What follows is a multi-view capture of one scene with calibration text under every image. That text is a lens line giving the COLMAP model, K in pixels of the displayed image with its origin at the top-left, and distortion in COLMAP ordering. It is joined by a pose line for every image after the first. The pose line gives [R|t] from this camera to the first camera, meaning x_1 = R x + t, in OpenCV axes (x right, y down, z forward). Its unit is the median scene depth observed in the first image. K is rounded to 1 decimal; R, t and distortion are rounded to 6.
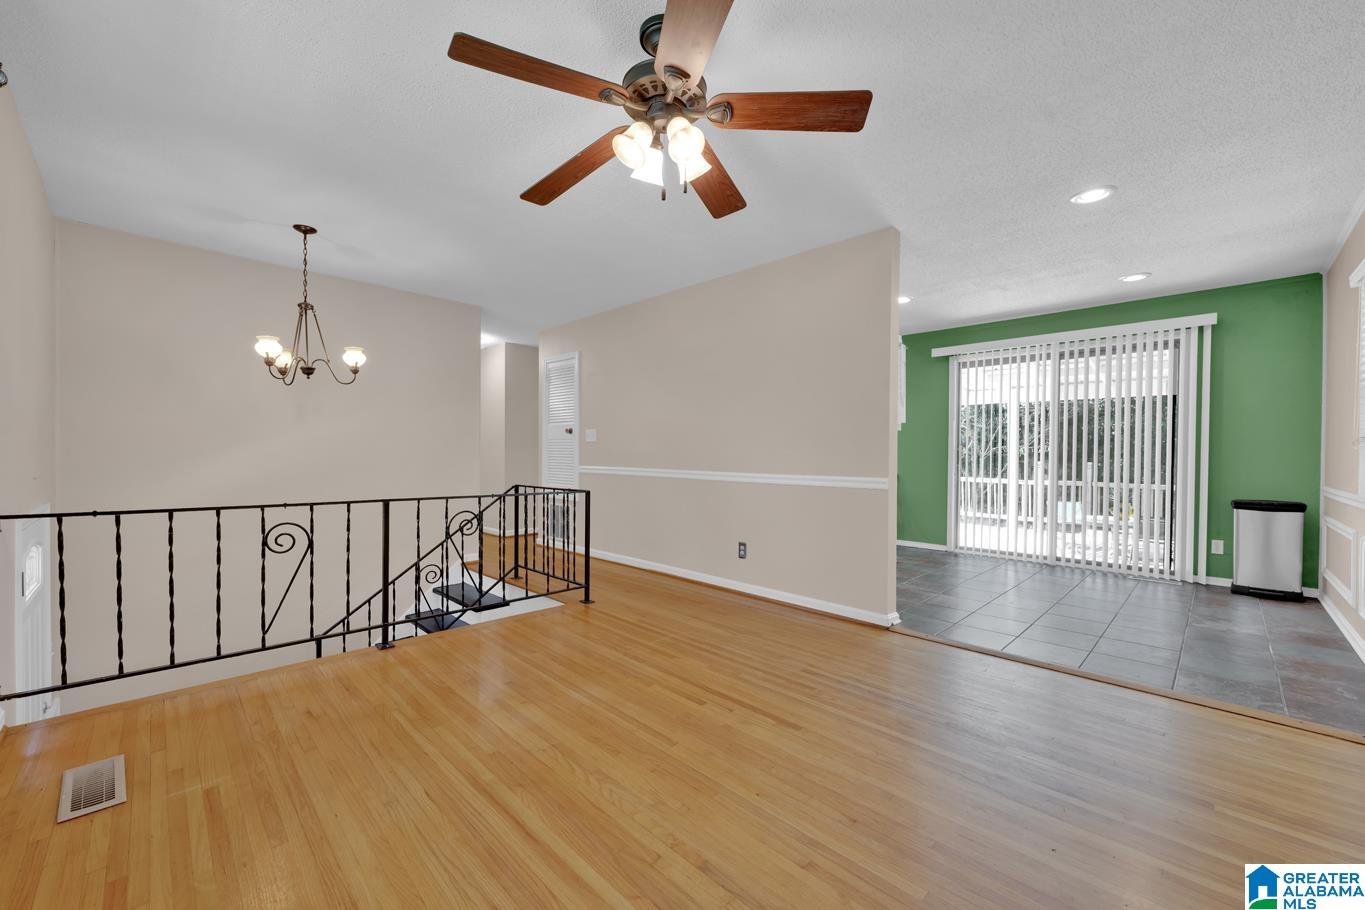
lens RADIAL K [[560.2, 0, 678.6], [0, 560.2, 461.0], [0, 0, 1]] dist [0.002854, 0.000398]
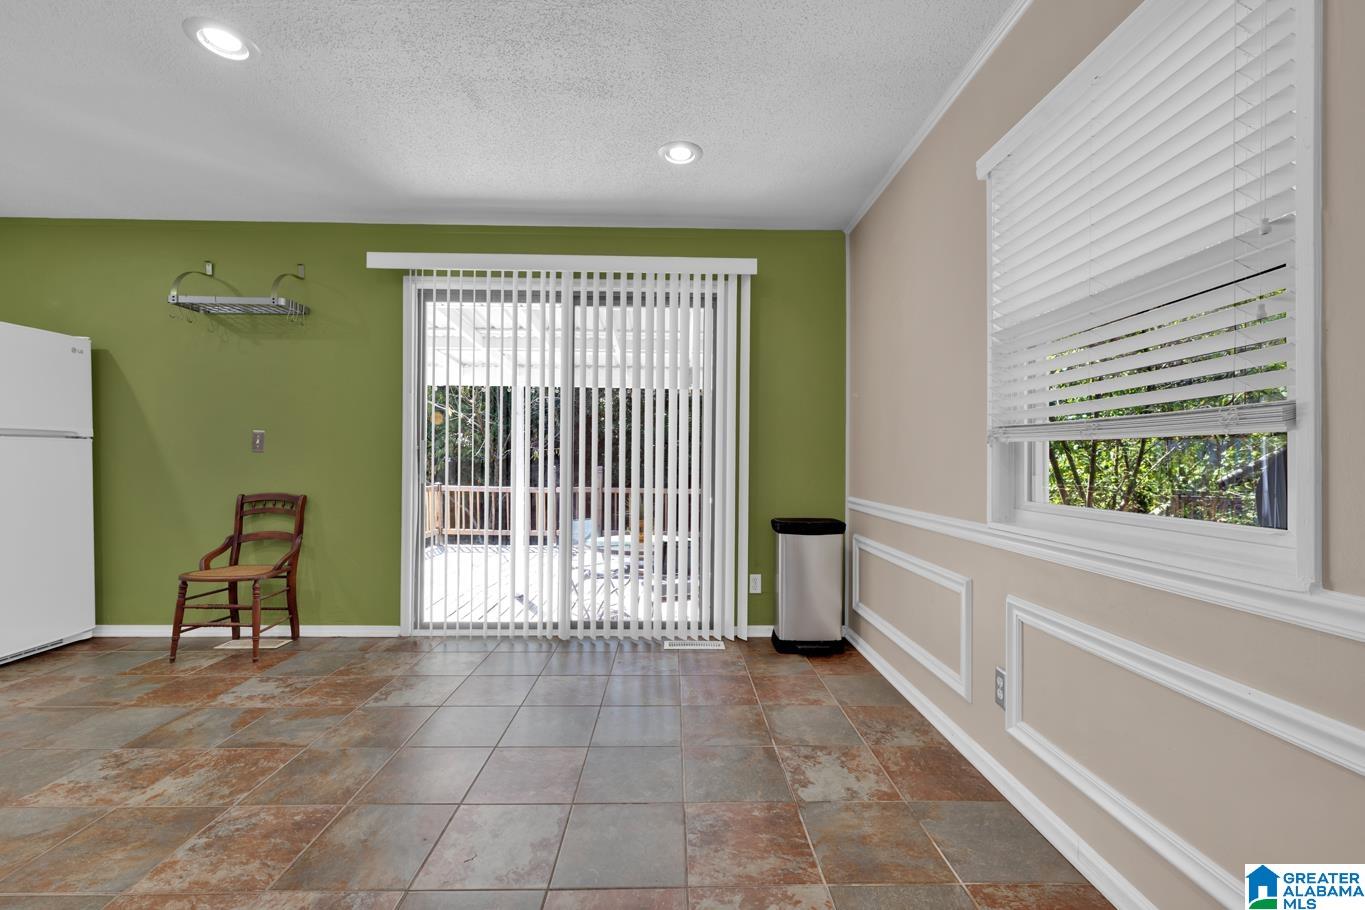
lens RADIAL K [[560.2, 0, 678.6], [0, 560.2, 461.0], [0, 0, 1]] dist [0.002854, 0.000398]
pose [[0.719306, 0.005132, 0.694674, 0.378140], [0.007005, 0.999868, -0.014640, 0.003682], [-0.694658, 0.015397, 0.719176, 0.540913]]
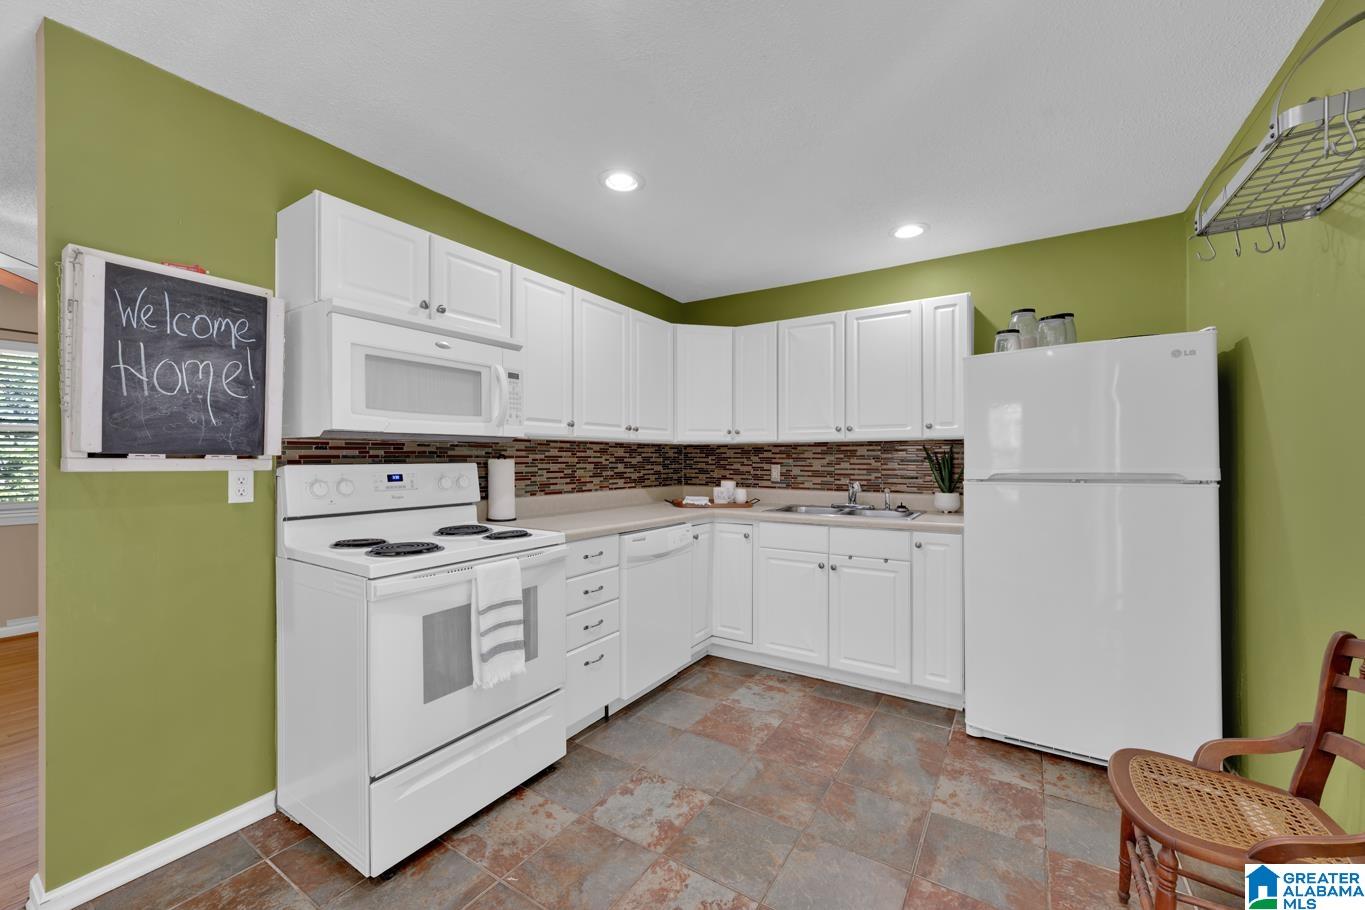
lens RADIAL K [[538.2, 0, 684.2], [0, 538.2, 460.2], [0, 0, 1]] dist [0.002224, 0.000204]
pose [[0.186657, 0.003967, -0.982417, 0.696868], [-0.020197, 0.999796, 0.000199, -0.052203], [0.982217, 0.019805, 0.186699, 1.081655]]
